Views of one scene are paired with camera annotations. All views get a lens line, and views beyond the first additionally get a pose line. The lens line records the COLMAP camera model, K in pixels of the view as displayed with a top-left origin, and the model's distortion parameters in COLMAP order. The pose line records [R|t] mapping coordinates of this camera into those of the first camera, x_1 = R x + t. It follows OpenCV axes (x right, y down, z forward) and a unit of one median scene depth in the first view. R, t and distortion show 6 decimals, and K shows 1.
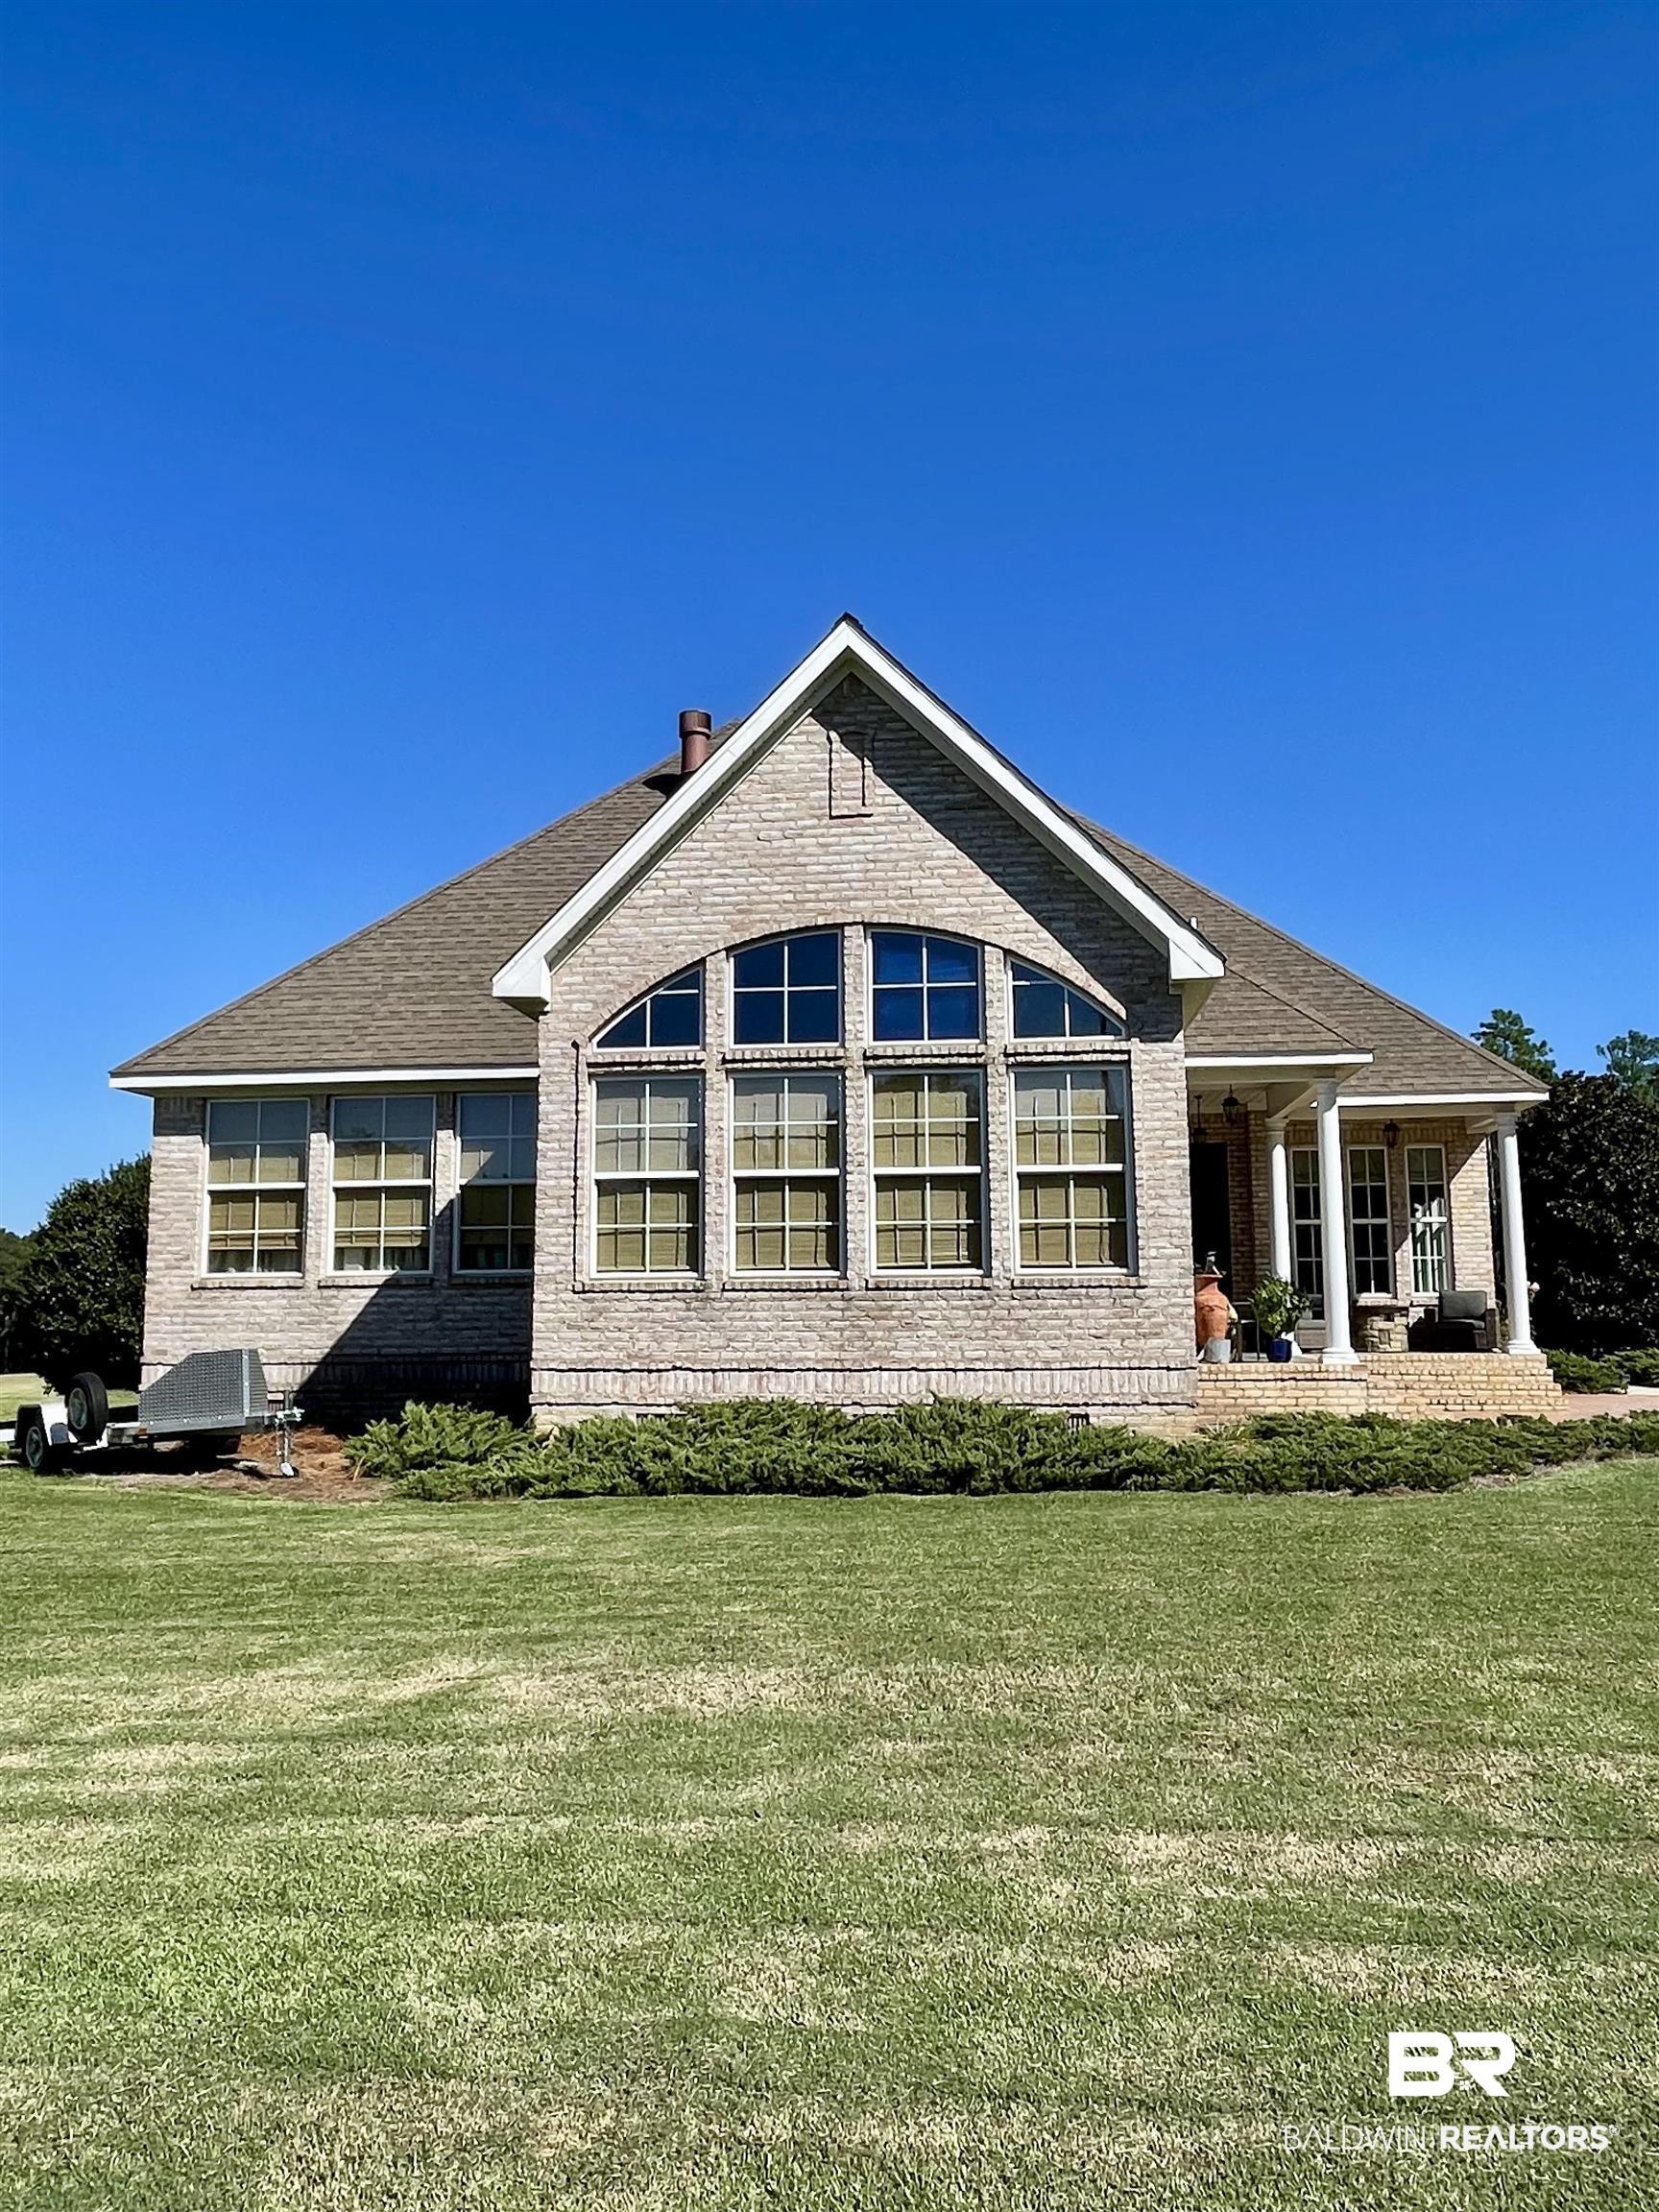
lens RADIAL K [[1625.7, 0, 829.5], [0, 1625.7, 1106.0], [0, 0, 1]] dist [0.055026, 0.000345]
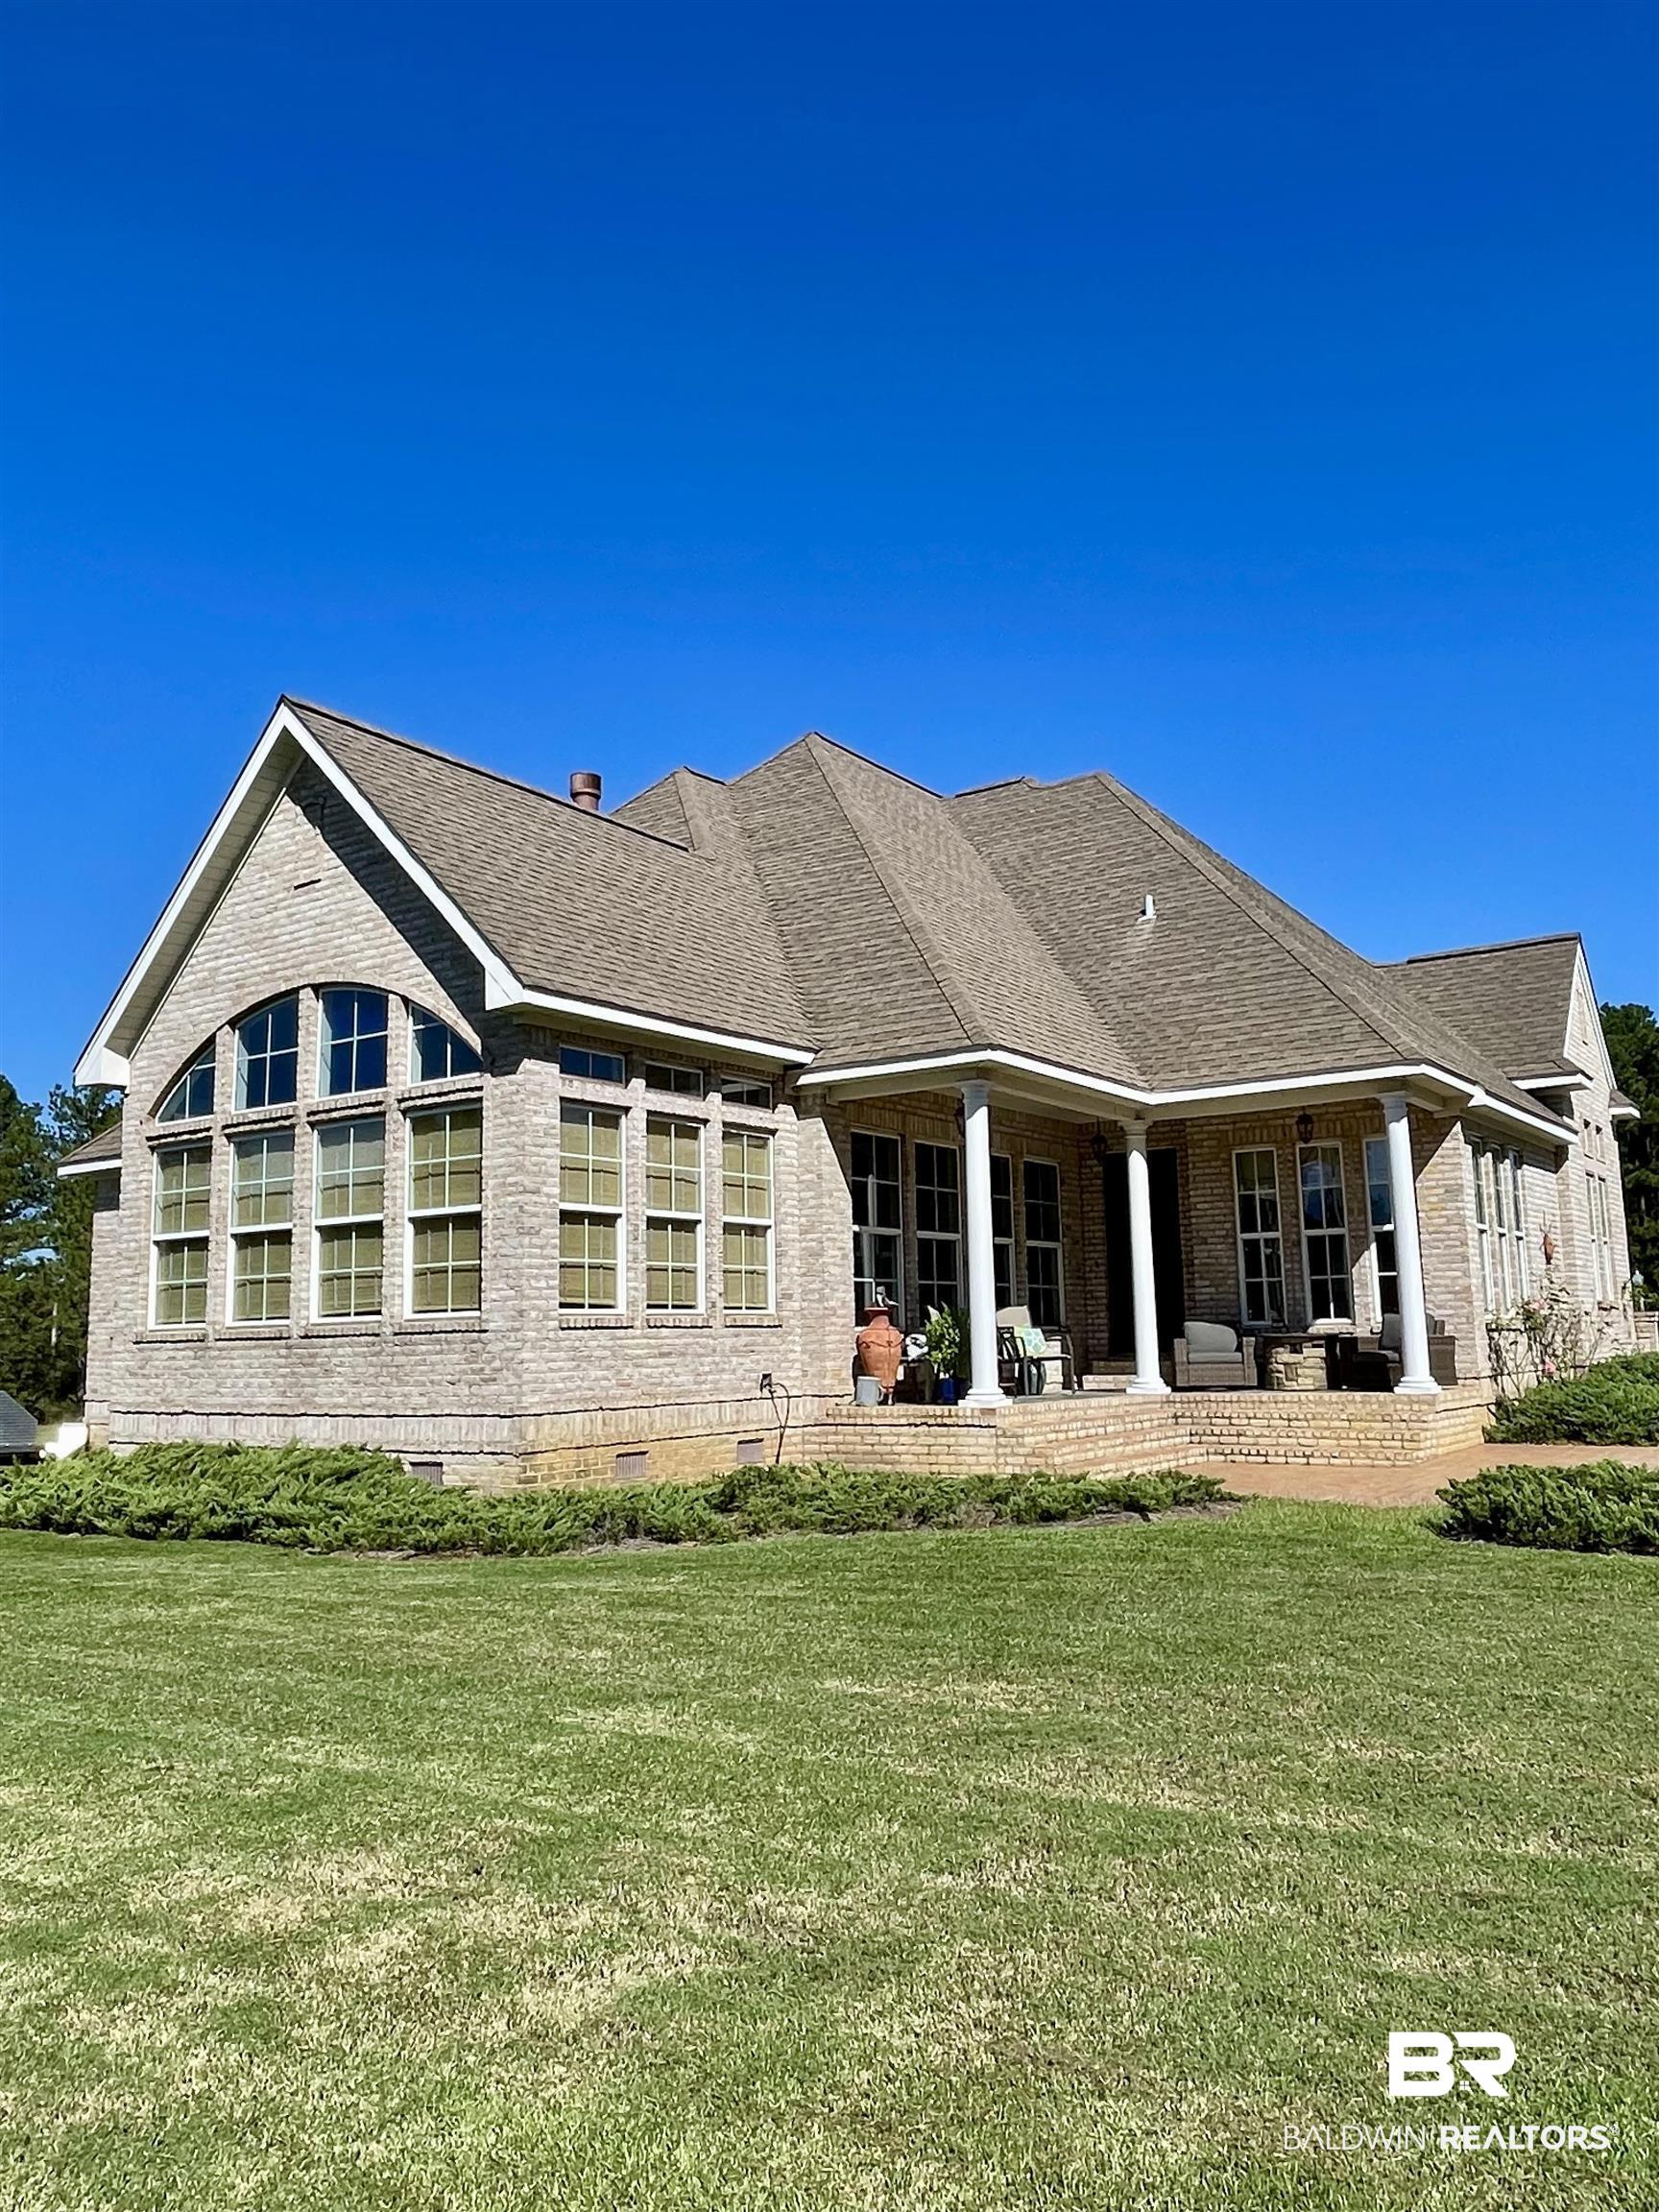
lens RADIAL K [[1606.1, 0, 829.5], [0, 1606.1, 1106.0], [0, 0, 1]] dist [0.042627, -0.000815]
pose [[0.872737, -0.080832, -0.481452, 0.806097], [0.074066, 0.996705, -0.033078, 0.023937], [0.482539, -0.006790, 0.875848, 0.253790]]
